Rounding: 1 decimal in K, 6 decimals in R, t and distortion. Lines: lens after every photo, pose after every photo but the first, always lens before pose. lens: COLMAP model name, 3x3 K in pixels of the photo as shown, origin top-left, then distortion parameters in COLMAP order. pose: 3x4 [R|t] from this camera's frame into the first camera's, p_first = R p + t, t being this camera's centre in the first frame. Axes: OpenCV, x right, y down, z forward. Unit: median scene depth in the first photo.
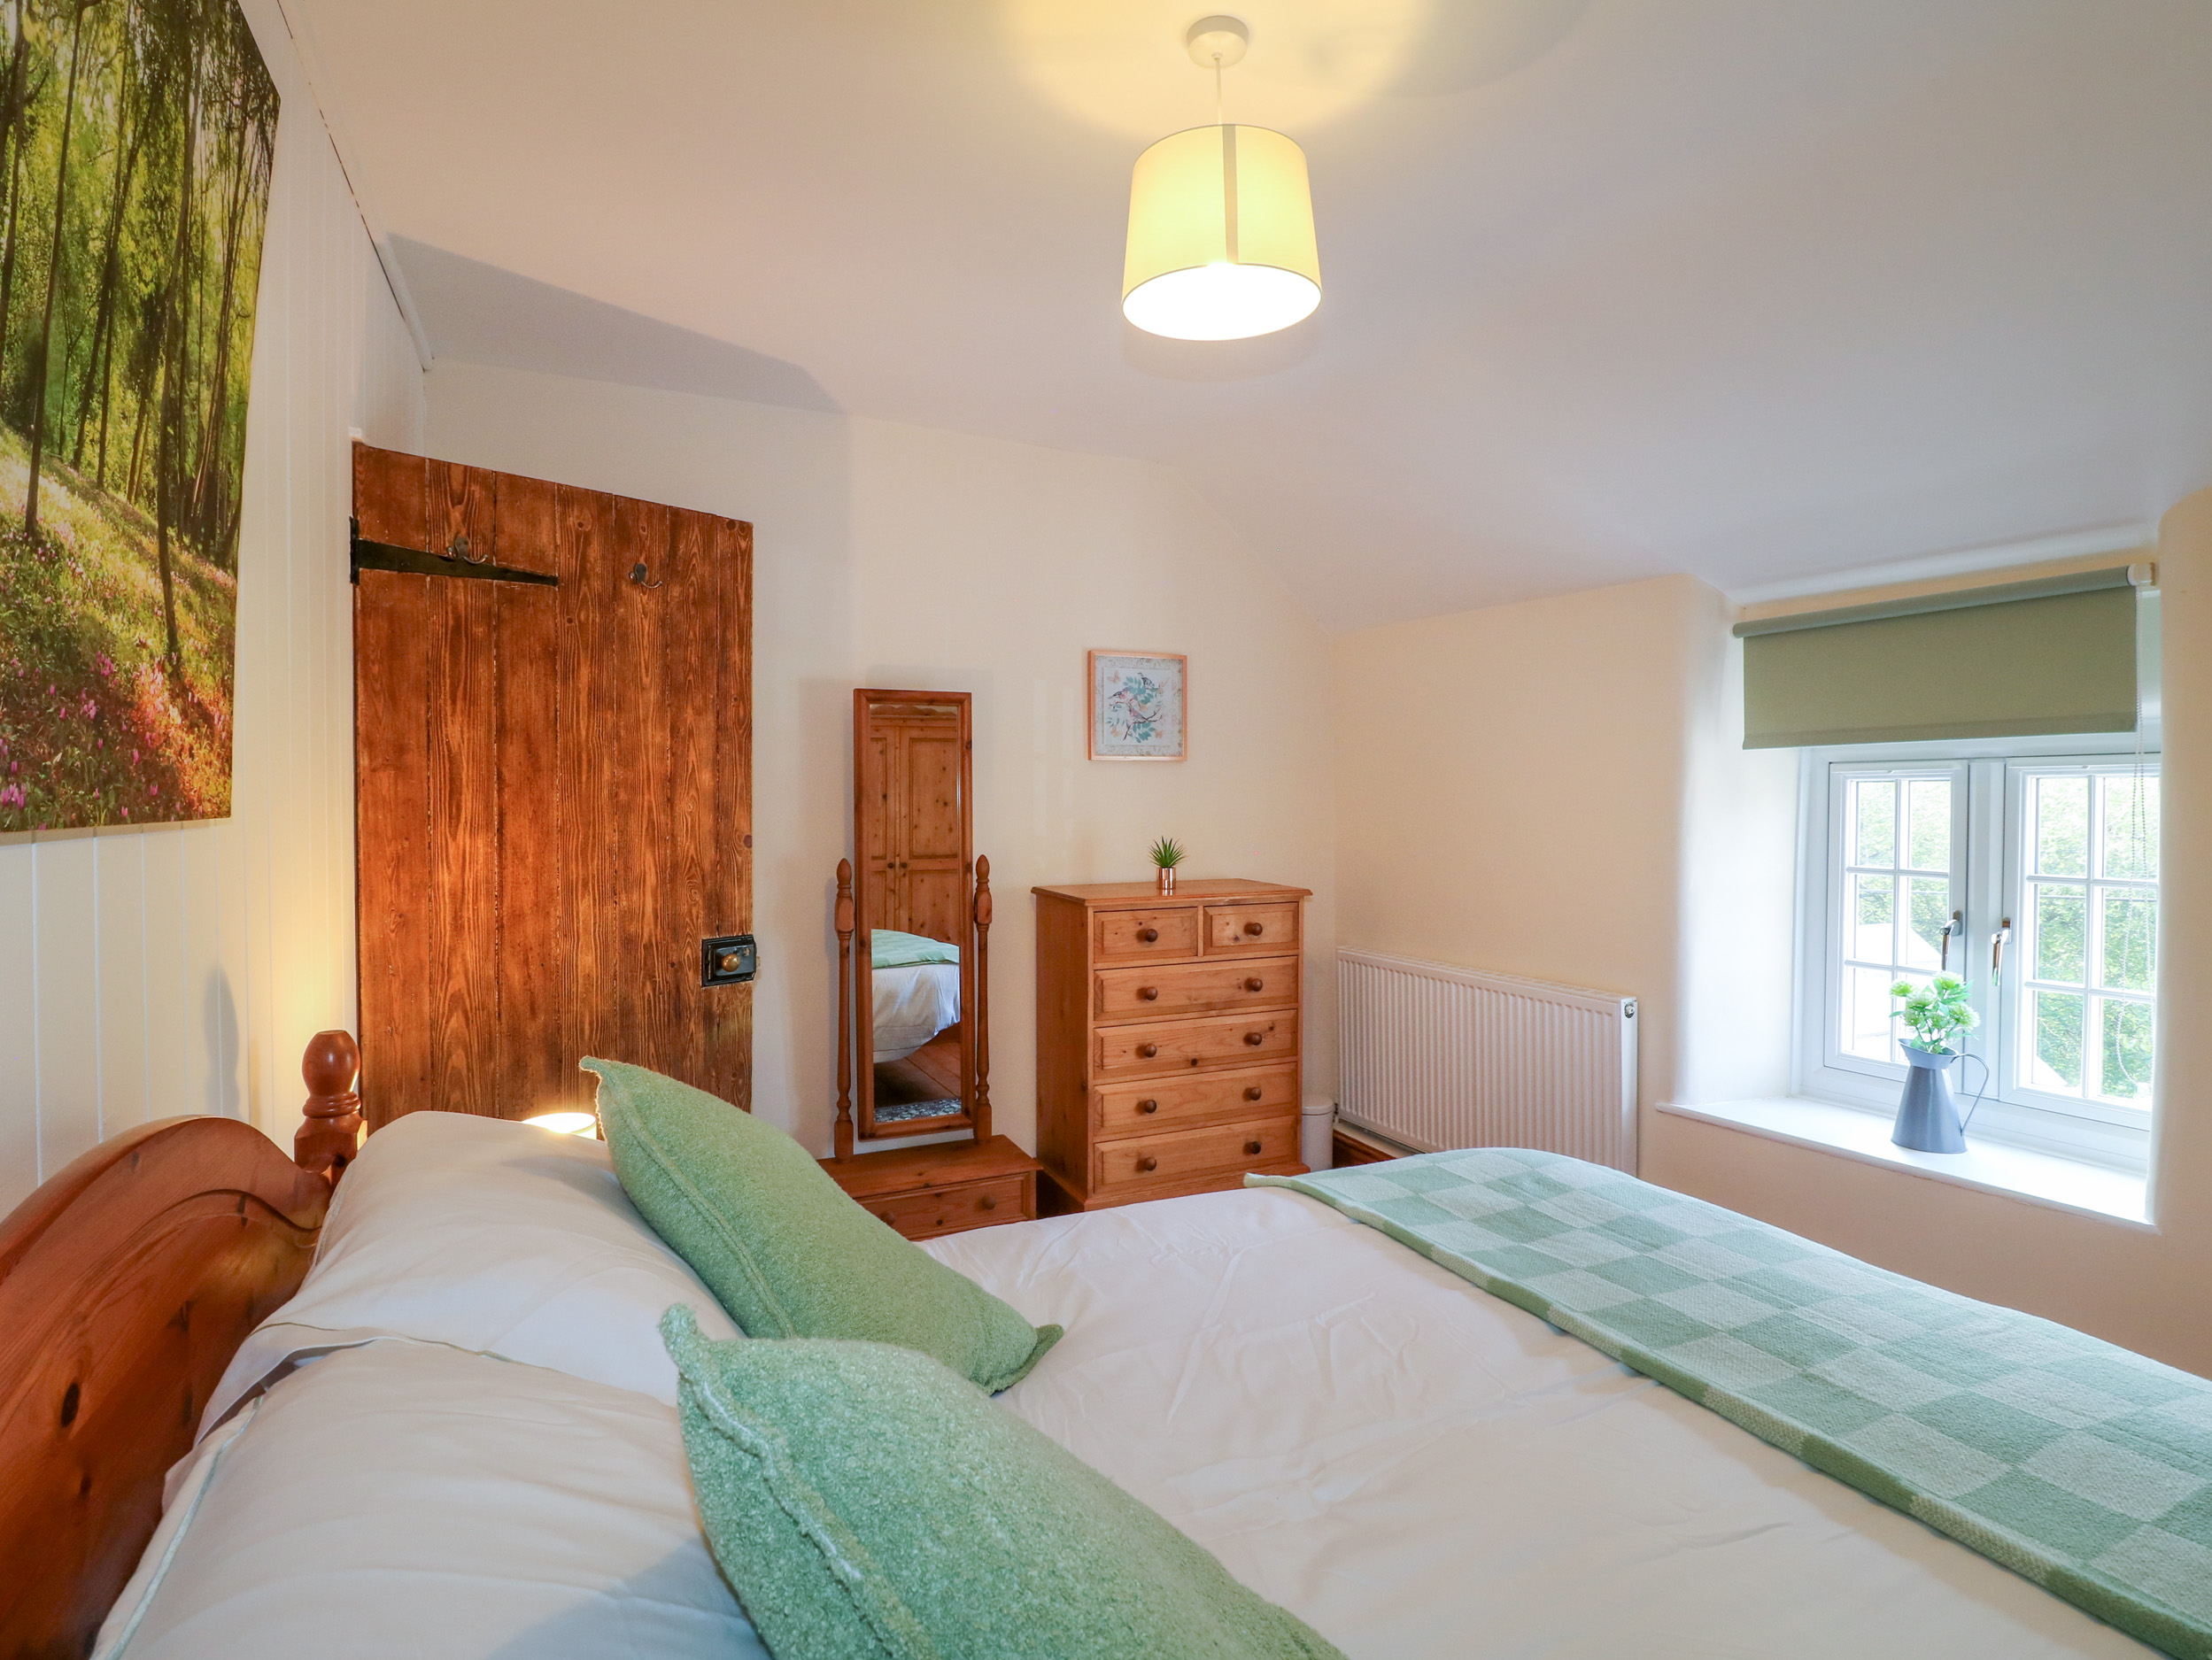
lens RADIAL K [[1177.9, 0, 1117.3], [0, 1177.9, 823.7], [0, 0, 1]] dist [0.011001, -0.005986]
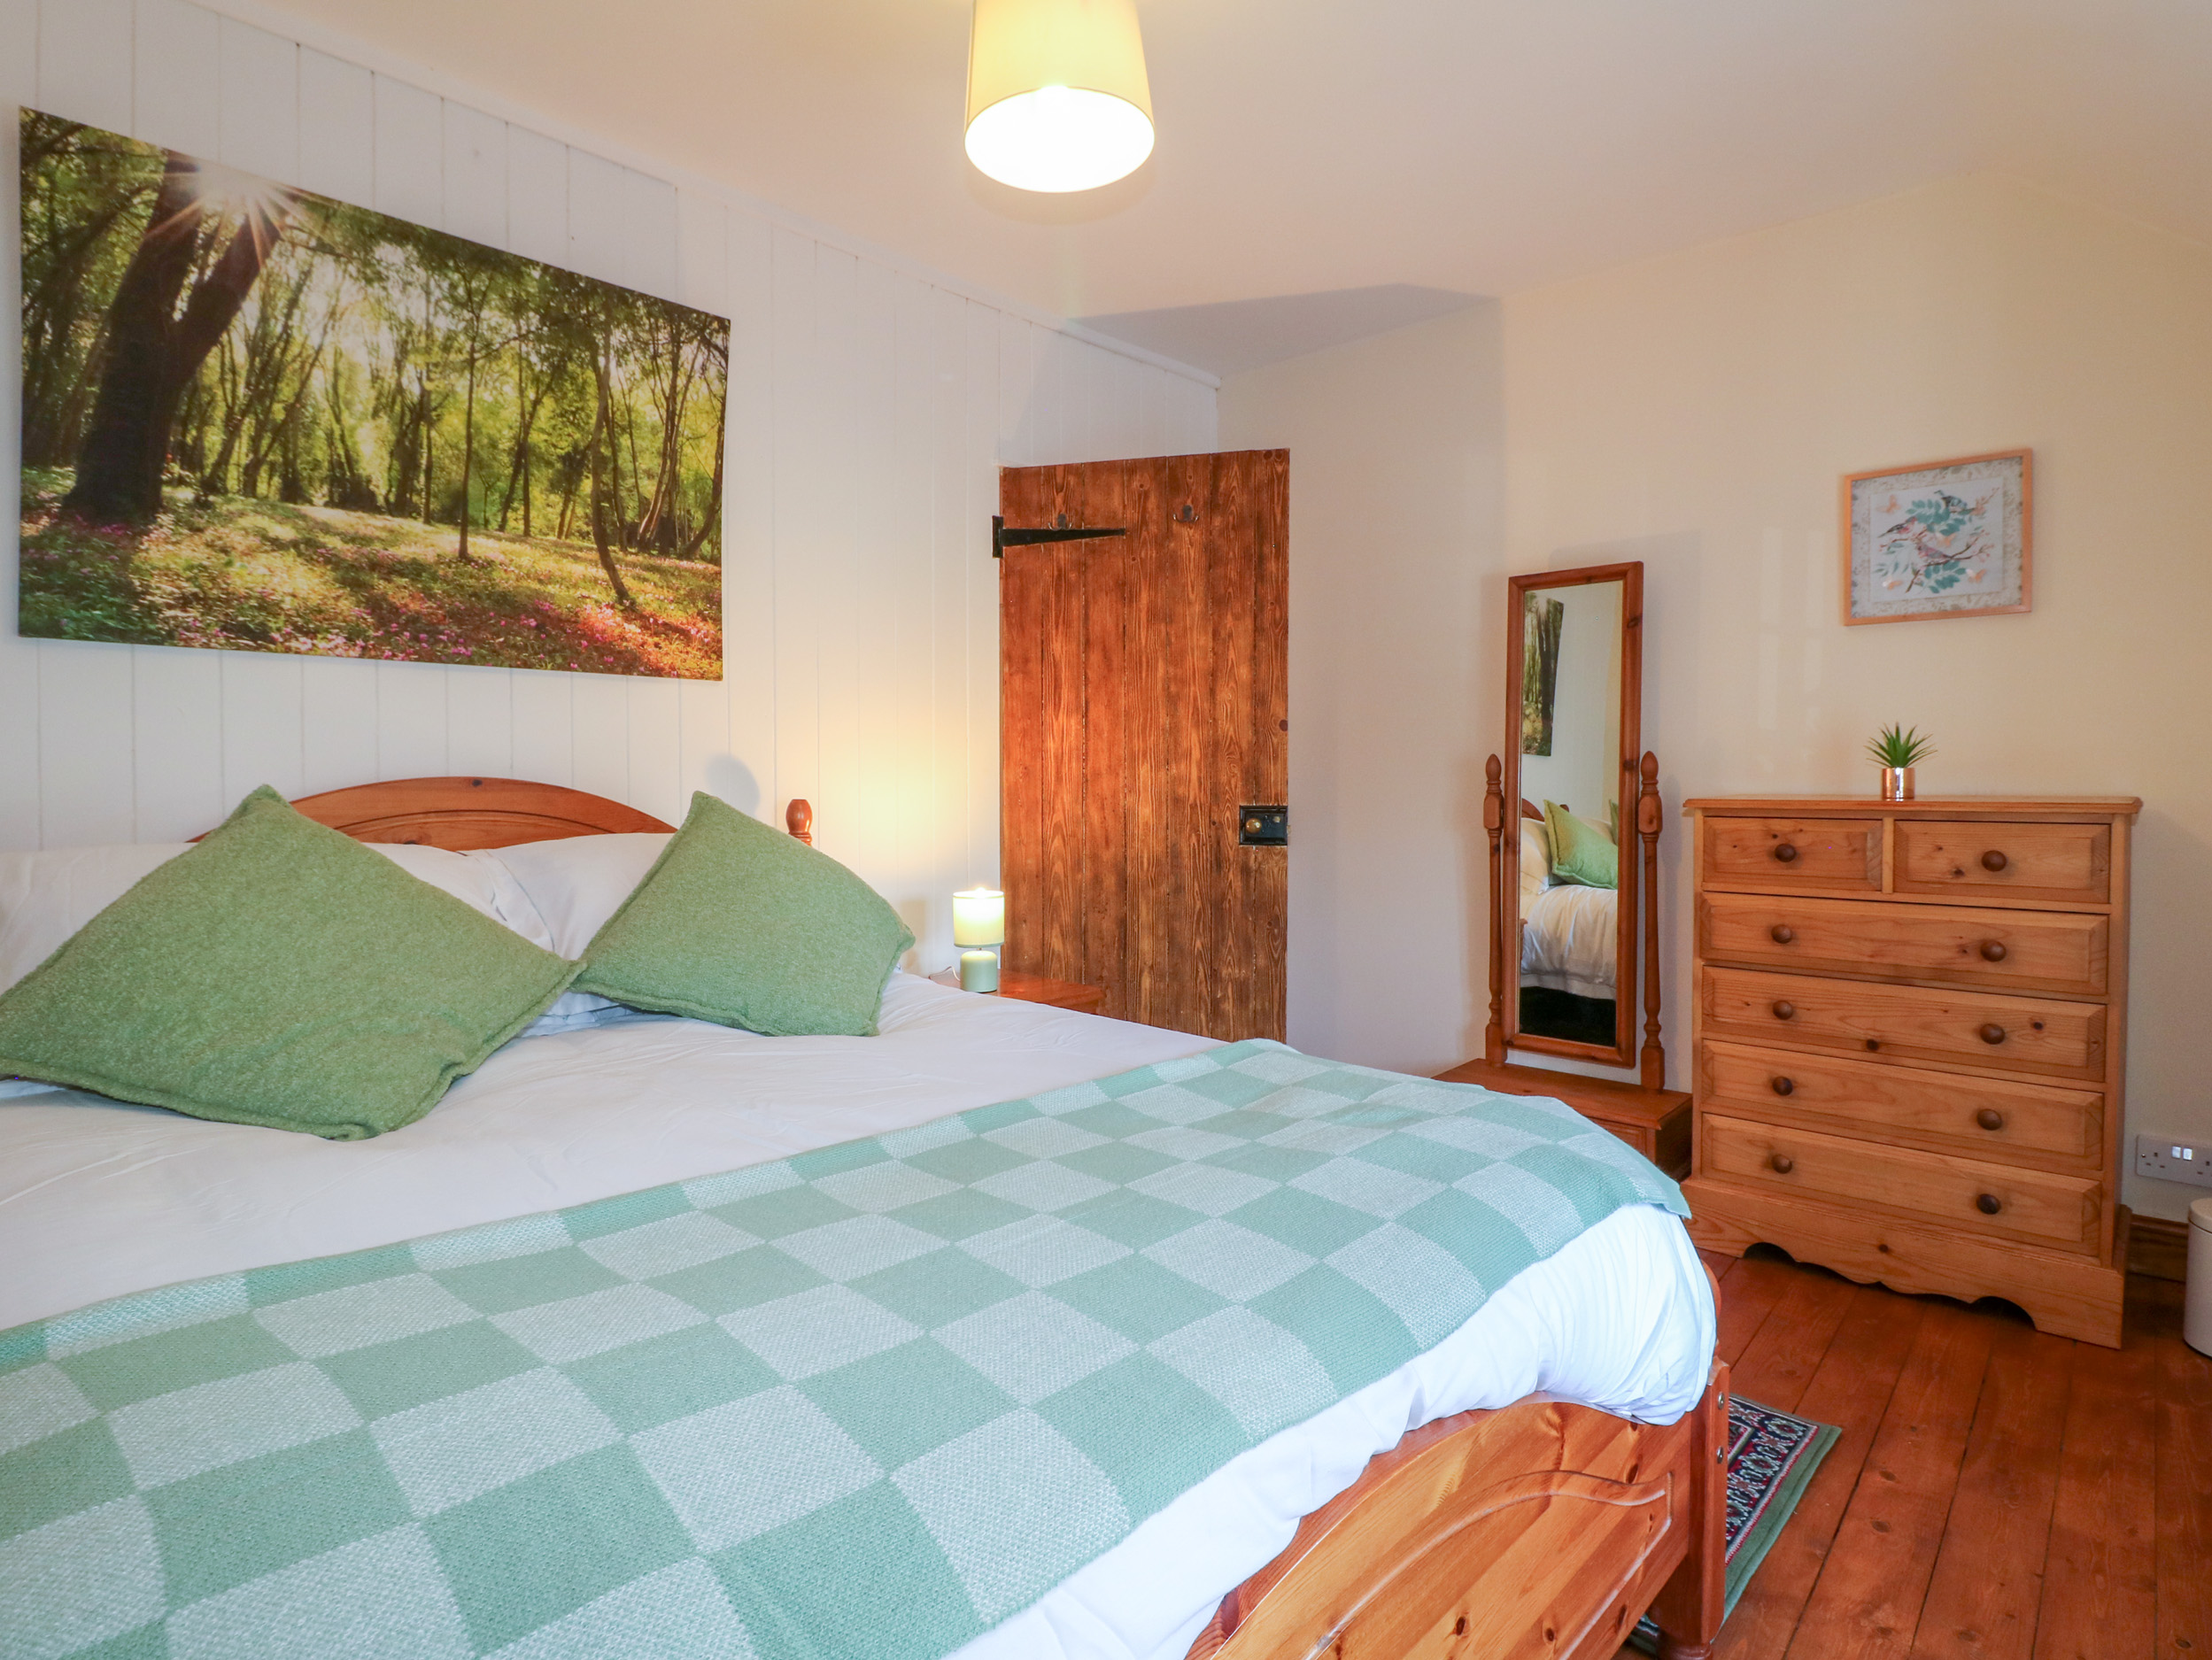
lens RADIAL K [[1177.9, 0, 1125.7], [0, 1177.9, 821.3], [0, 0, 1]] dist [0.011001, -0.005986]
pose [[0.371783, 0.033832, -0.927703, 0.765702], [-0.024553, 0.999344, 0.026605, 0.089490], [0.927995, 0.012886, 0.372370, 0.470097]]
